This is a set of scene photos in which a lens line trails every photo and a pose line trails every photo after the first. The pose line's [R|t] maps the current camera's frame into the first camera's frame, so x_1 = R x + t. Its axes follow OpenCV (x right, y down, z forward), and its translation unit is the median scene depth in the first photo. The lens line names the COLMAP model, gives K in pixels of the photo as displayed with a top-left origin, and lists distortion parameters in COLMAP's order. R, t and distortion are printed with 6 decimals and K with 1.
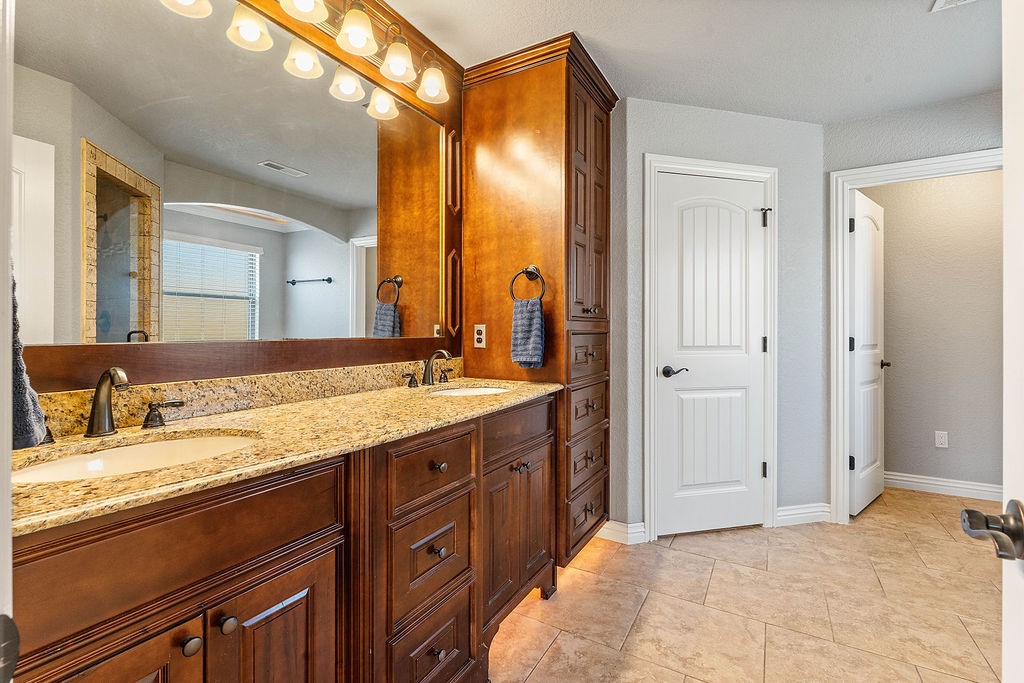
lens RADIAL K [[427.8, 0, 515.0], [0, 427.8, 332.9], [0, 0, 1]] dist [-0.001265, 0.000507]
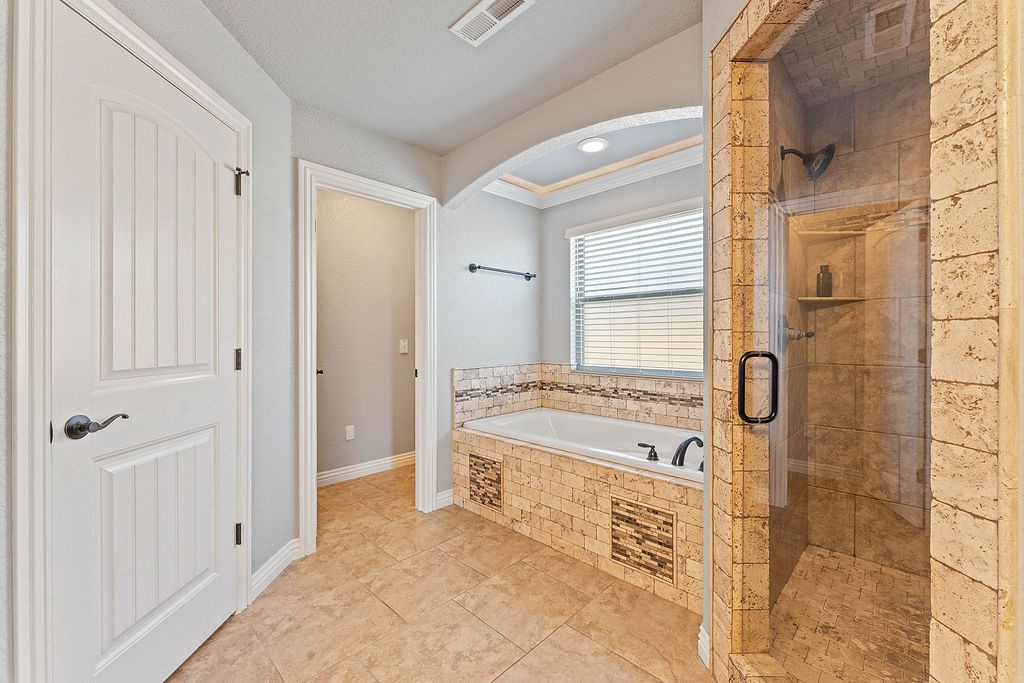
lens RADIAL K [[414.1, 0, 514.8], [0, 414.1, 338.1], [0, 0, 1]] dist [-0.002263, -0.000859]
pose [[0.255767, -0.001370, 0.966738, 0.033339], [0.007064, 0.999975, -0.000452, -0.005394], [-0.966713, 0.006944, 0.255770, 0.379641]]
